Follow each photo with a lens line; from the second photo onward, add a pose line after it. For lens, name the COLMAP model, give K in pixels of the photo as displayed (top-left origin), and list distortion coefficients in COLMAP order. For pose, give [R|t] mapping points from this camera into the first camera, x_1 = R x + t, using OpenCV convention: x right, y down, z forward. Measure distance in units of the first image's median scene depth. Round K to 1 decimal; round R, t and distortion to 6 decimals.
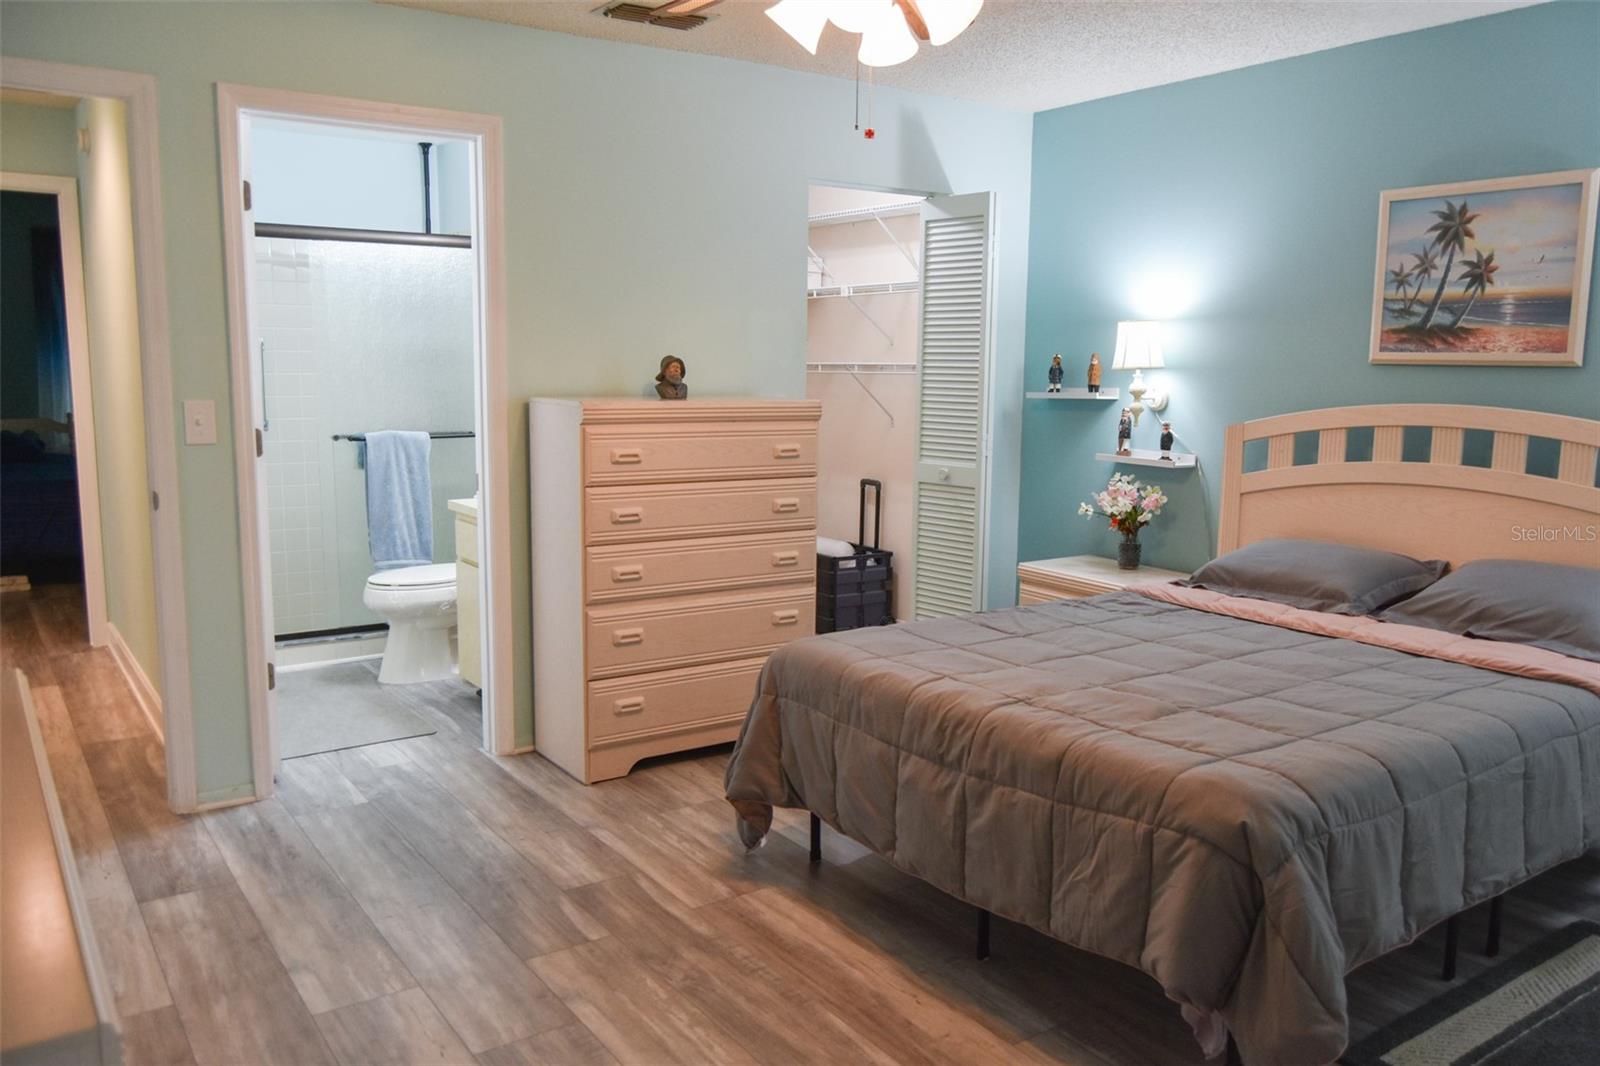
lens RADIAL K [[1229.0, 0, 819.8], [0, 1229.0, 539.2], [0, 0, 1]] dist [-0.013577, -0.003344]
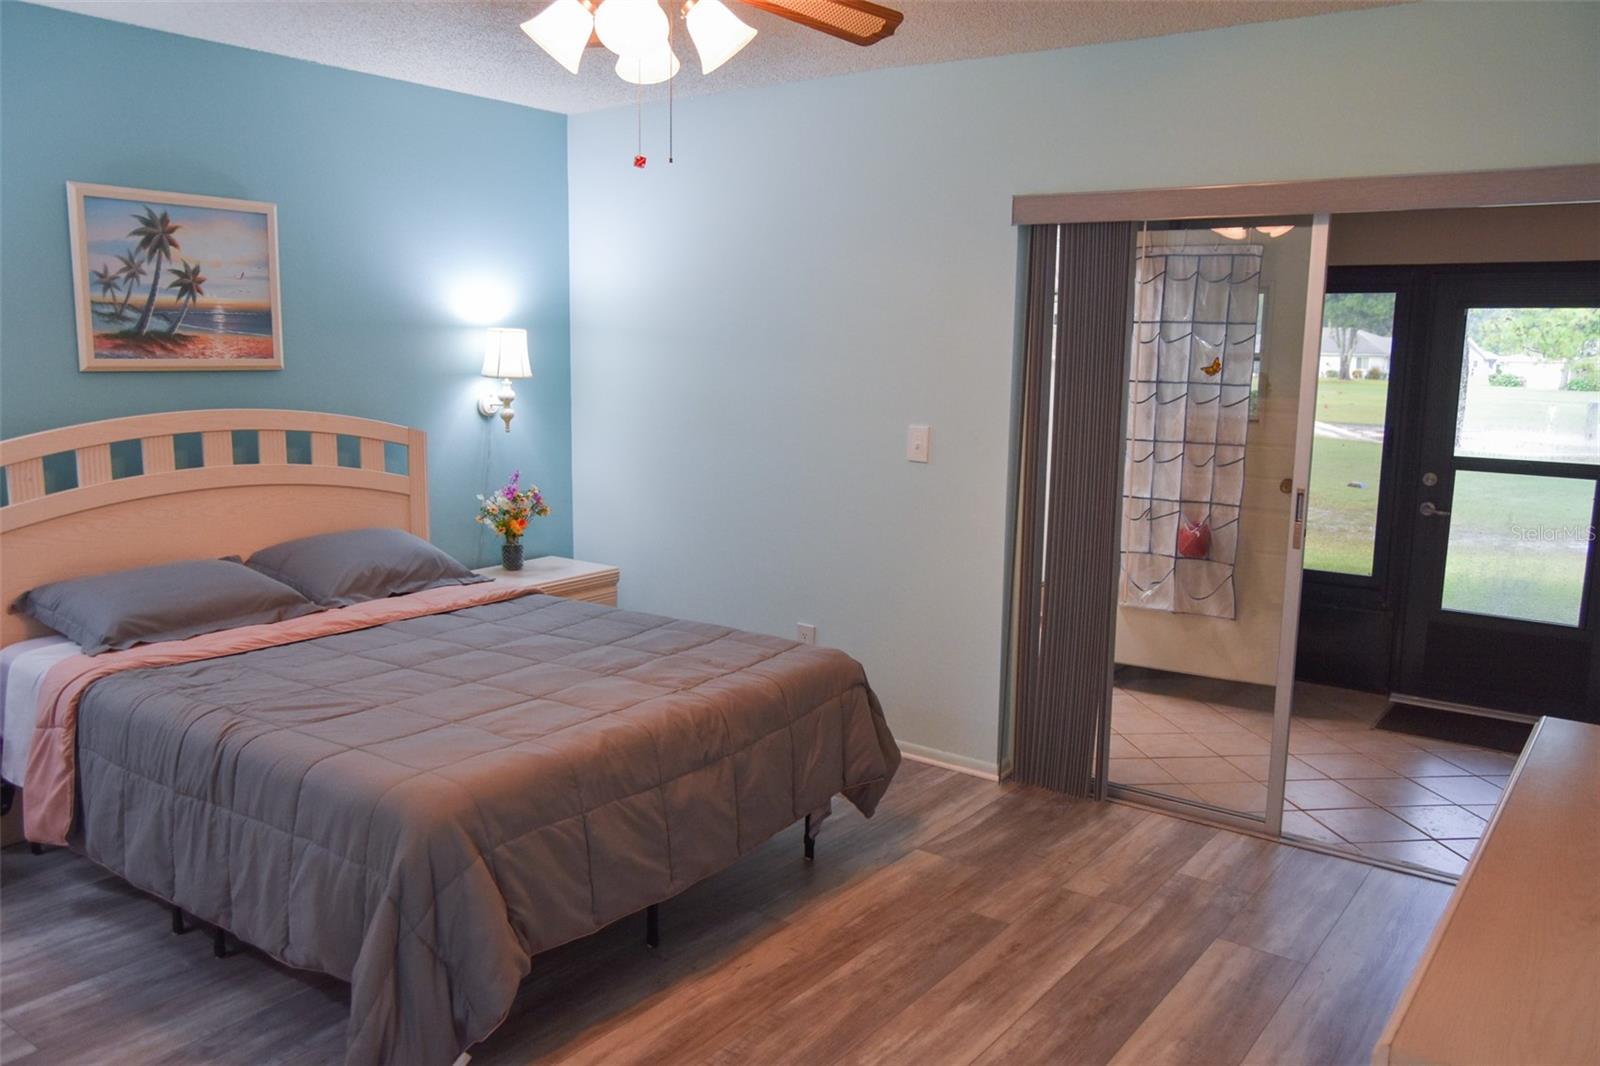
lens RADIAL K [[1229.0, 0, 819.8], [0, 1229.0, 539.2], [0, 0, 1]] dist [-0.013577, -0.003344]
pose [[-0.321310, -0.161721, 0.933063, -0.628843], [0.119437, 0.970521, 0.209343, -0.154791], [-0.939412, 0.178706, -0.292522, 0.813898]]
